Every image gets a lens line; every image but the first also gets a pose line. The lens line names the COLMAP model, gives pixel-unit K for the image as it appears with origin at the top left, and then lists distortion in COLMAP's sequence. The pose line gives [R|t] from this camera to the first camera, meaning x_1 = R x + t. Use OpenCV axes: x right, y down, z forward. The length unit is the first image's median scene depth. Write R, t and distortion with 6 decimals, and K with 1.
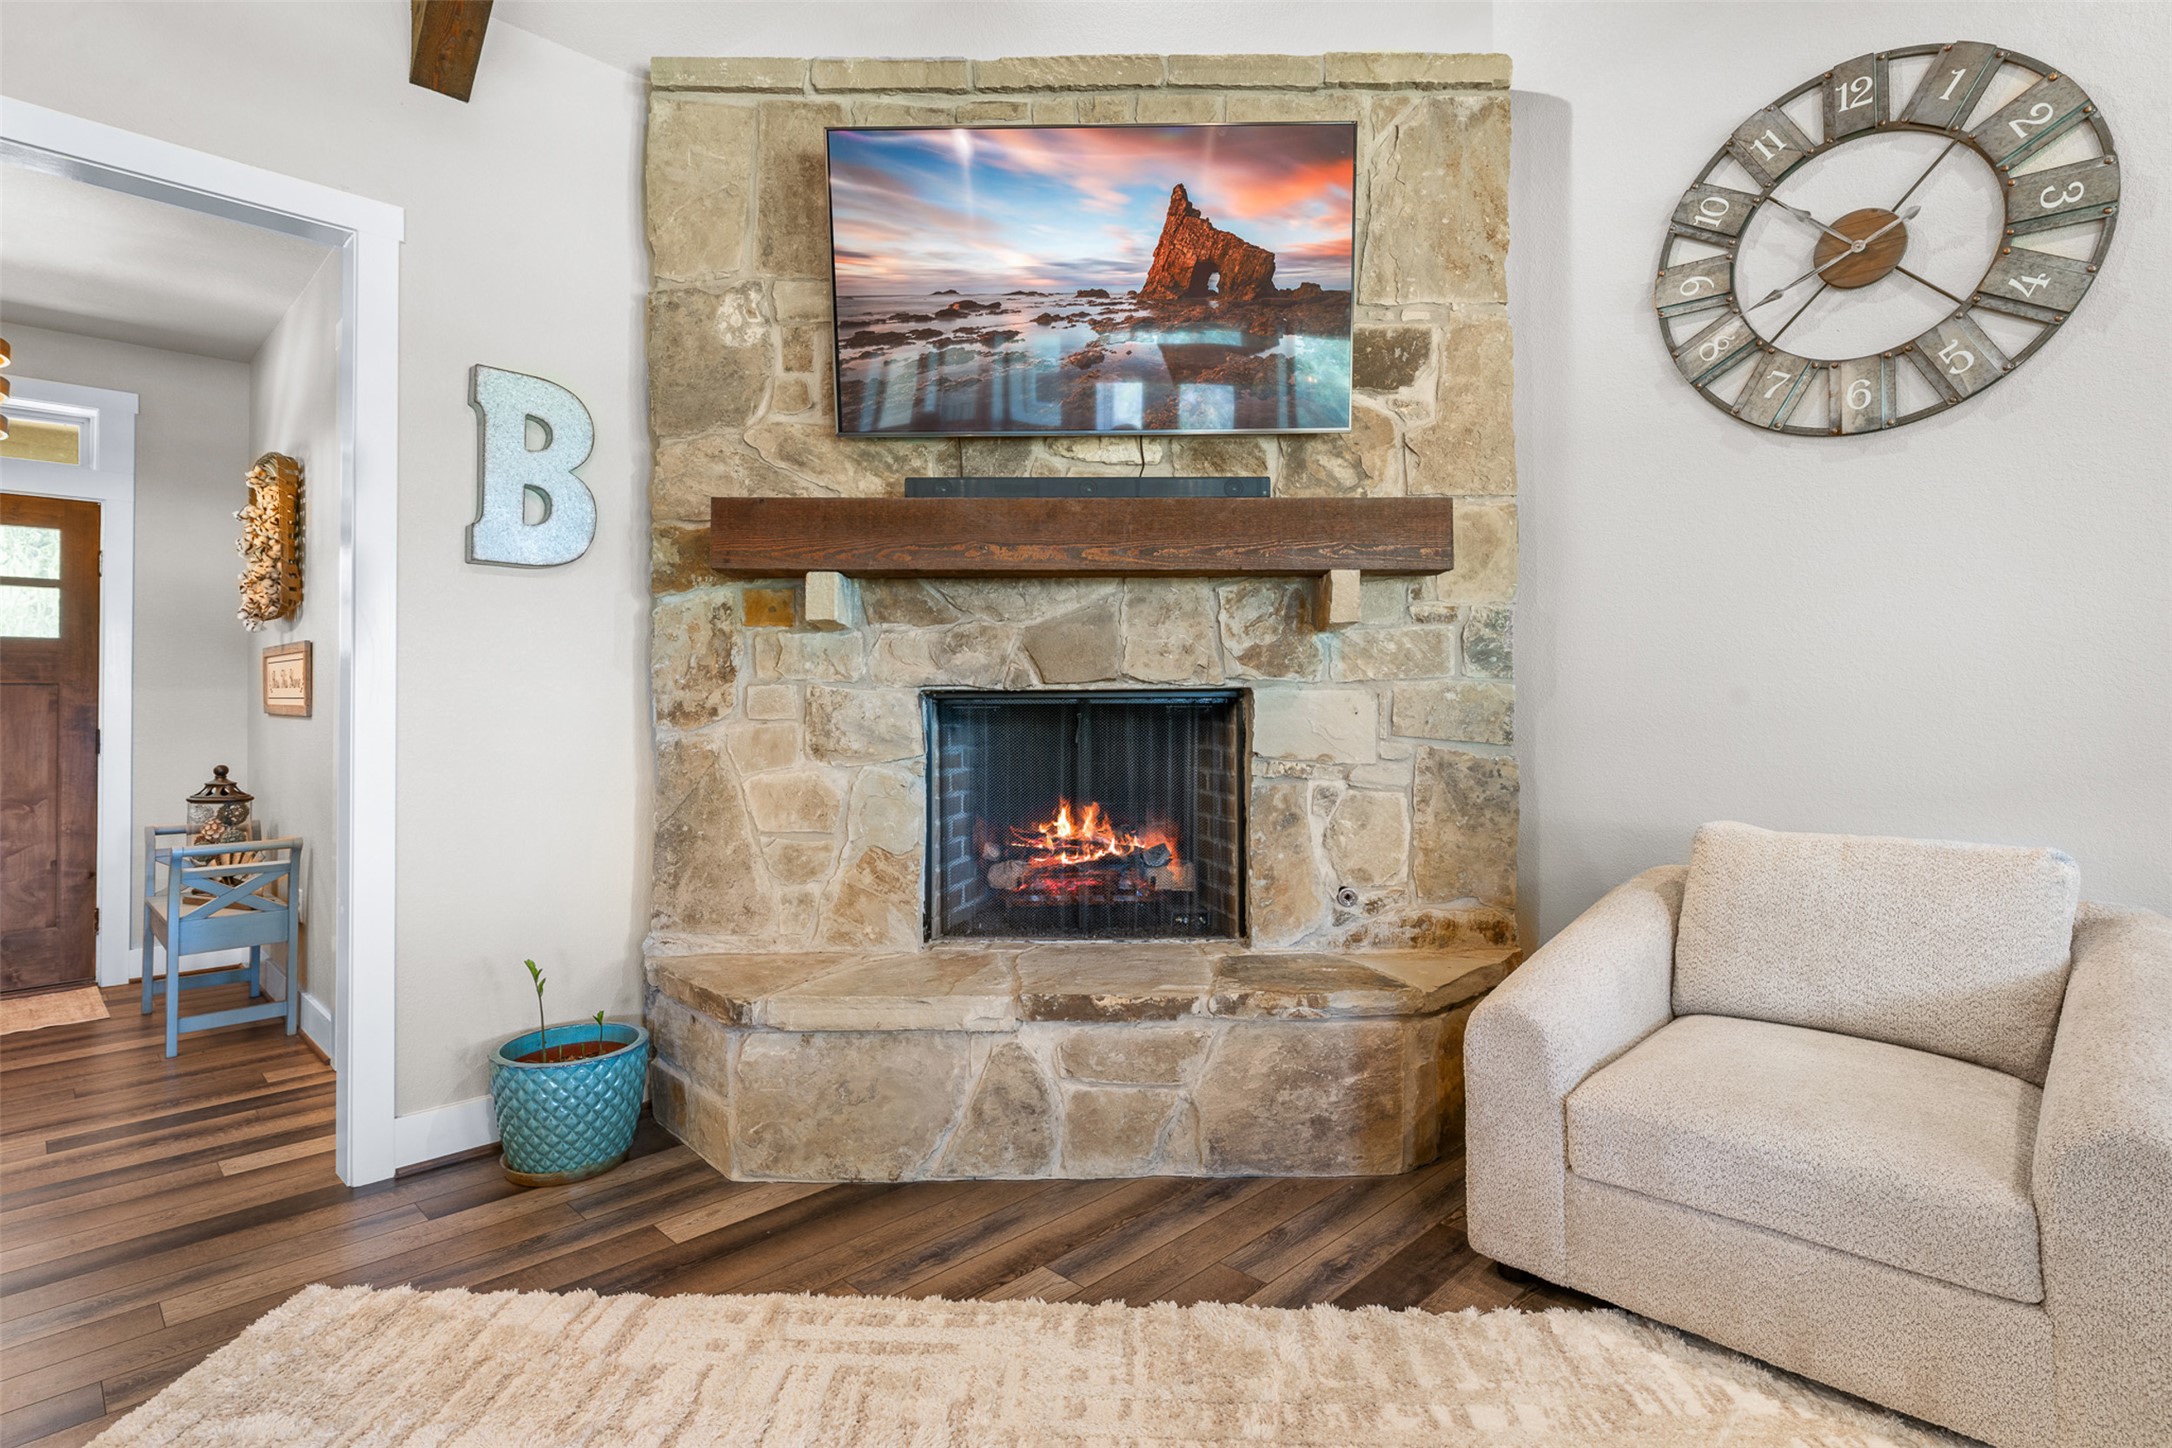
lens RADIAL K [[1082.2, 0, 1077.7], [0, 1082.2, 678.6], [0, 0, 1]] dist [0.004309, 0.001971]
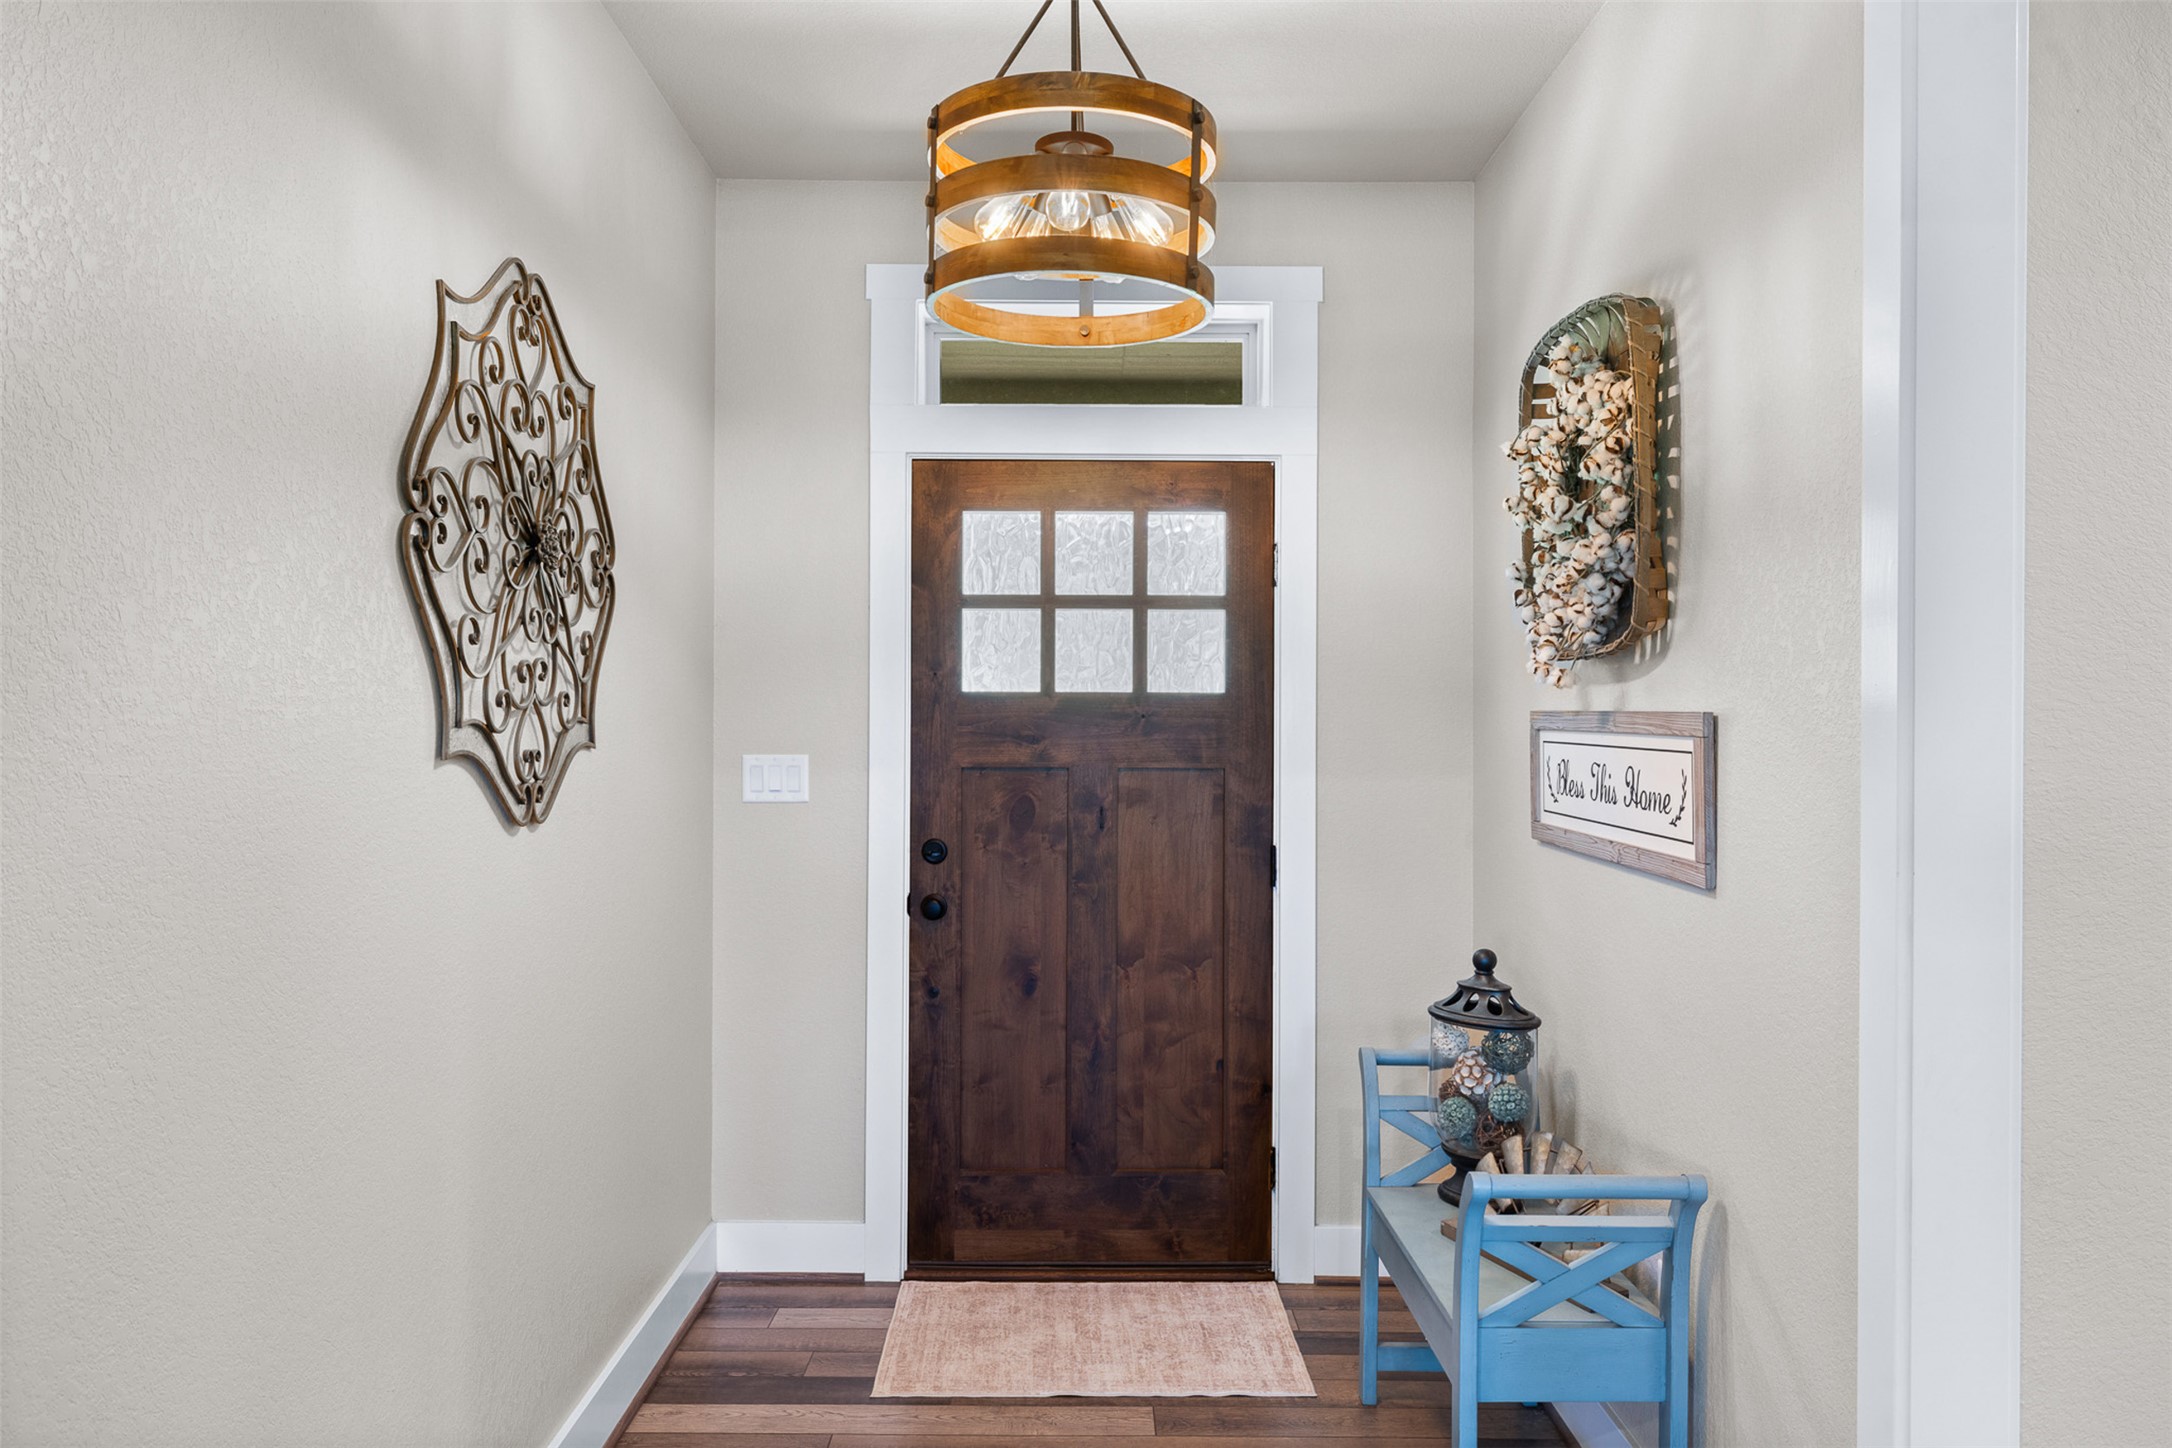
lens RADIAL K [[1523.1, 0, 1085.1], [0, 1523.1, 724.6], [0, 0, 1]] dist [-0.003617, 0.000151]
pose [[0.709435, 0.011635, -0.704675, -0.404386], [0.004307, 0.999773, 0.020844, -0.038108], [0.704757, -0.017823, 0.709224, 0.353718]]
